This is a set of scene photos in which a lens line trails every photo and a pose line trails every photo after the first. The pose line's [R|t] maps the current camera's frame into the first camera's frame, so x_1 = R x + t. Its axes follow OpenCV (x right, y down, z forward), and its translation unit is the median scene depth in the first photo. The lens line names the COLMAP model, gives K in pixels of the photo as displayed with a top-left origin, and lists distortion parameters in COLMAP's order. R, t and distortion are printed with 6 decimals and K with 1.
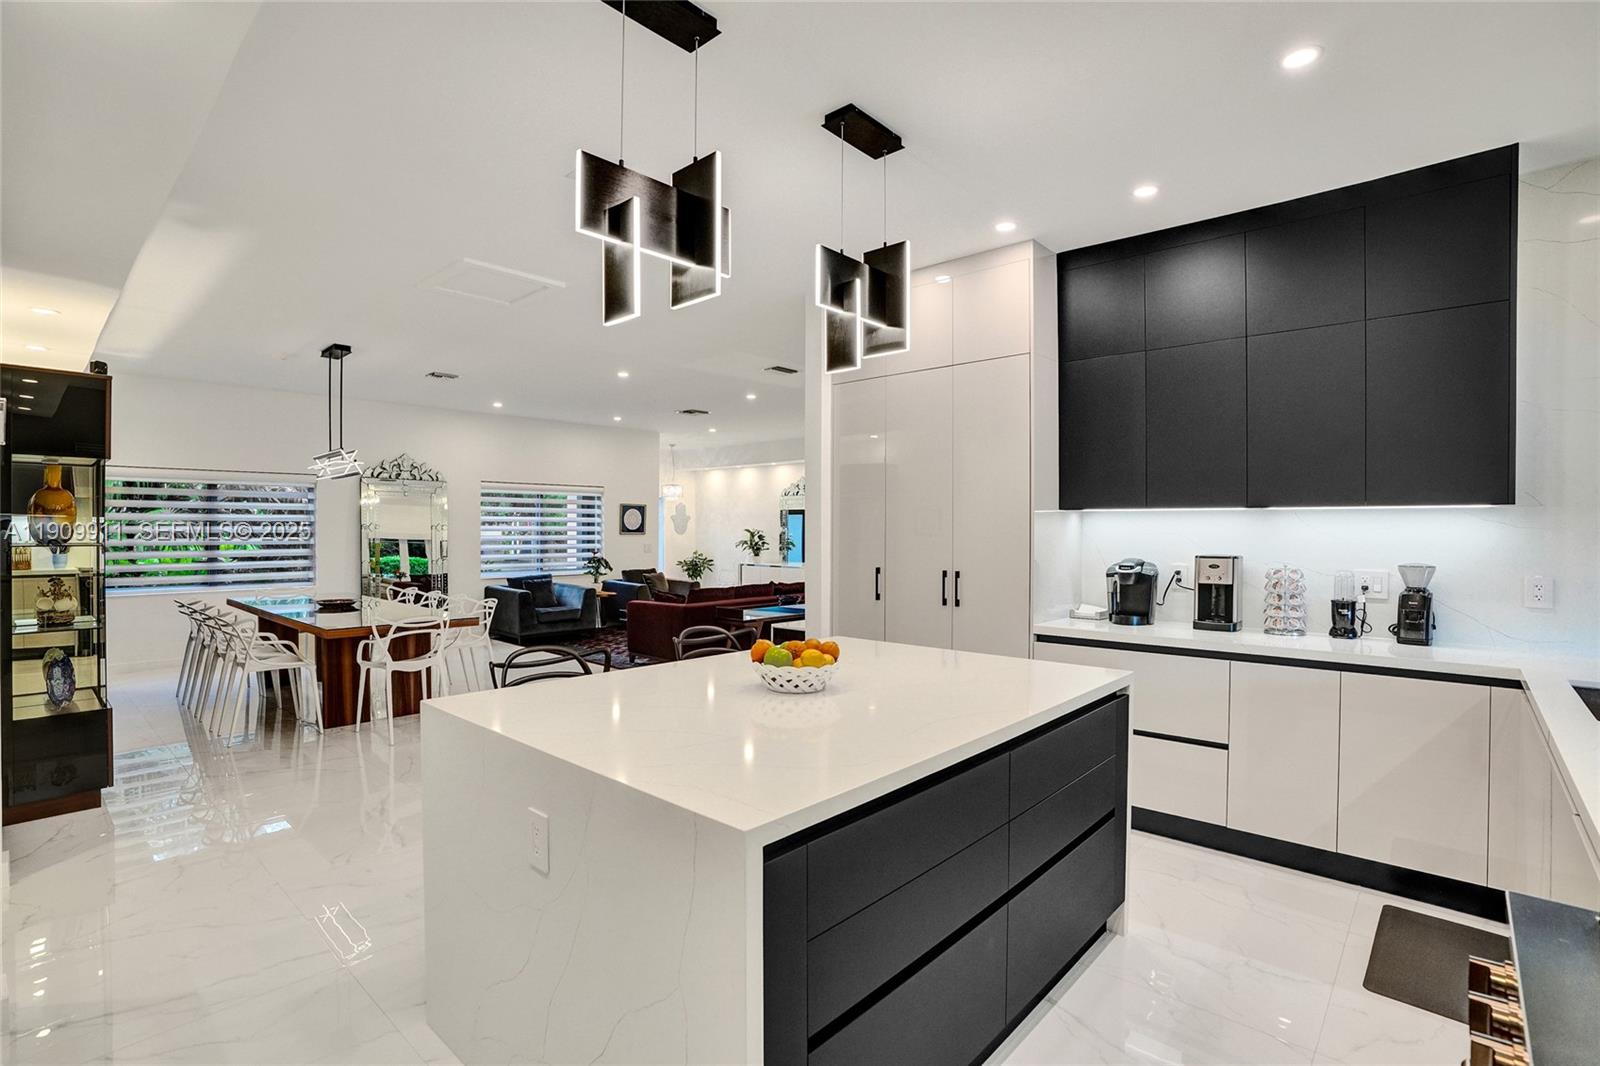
lens RADIAL K [[782.7, 0, 783.3], [0, 782.7, 535.4], [0, 0, 1]] dist [-0.012882, 0.000054]
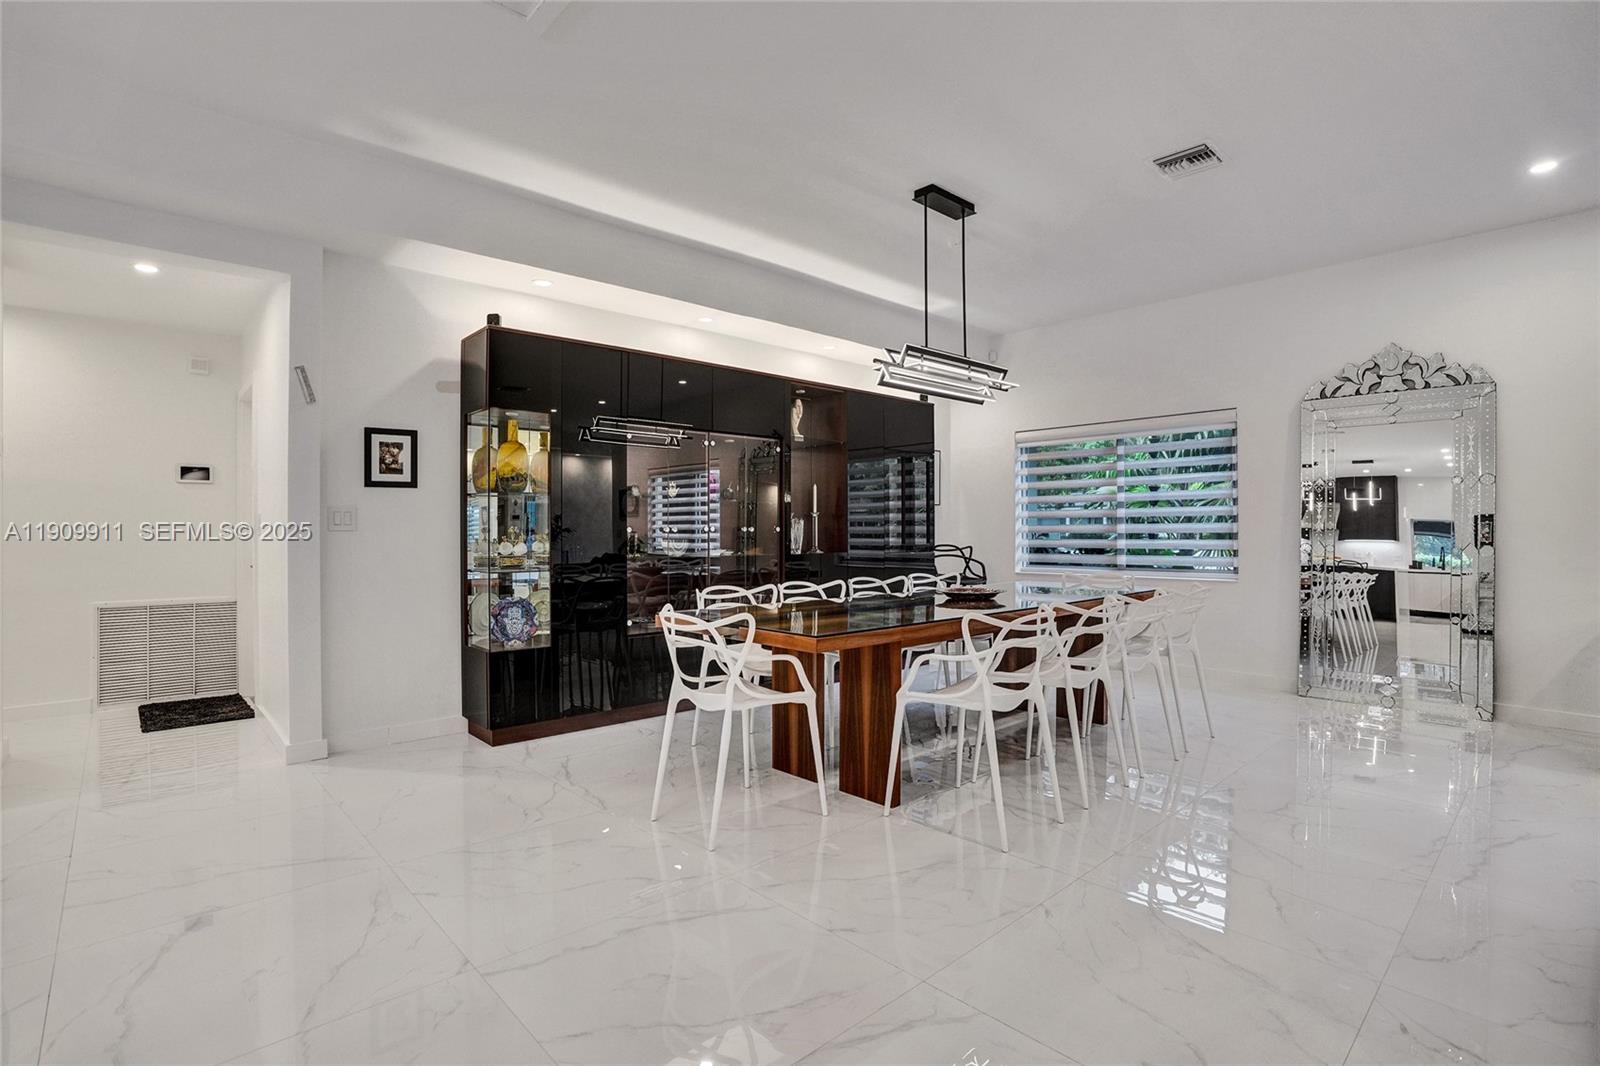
lens RADIAL K [[757.9, 0, 814.5], [0, 757.9, 531.6], [0, 0, 1]] dist [-0.058562, 0.024555]
pose [[-0.051326, -0.003521, -0.998676, 0.033131], [-0.006685, 0.999973, -0.003182, 0.025757], [0.998660, 0.006513, -0.051348, 0.596927]]
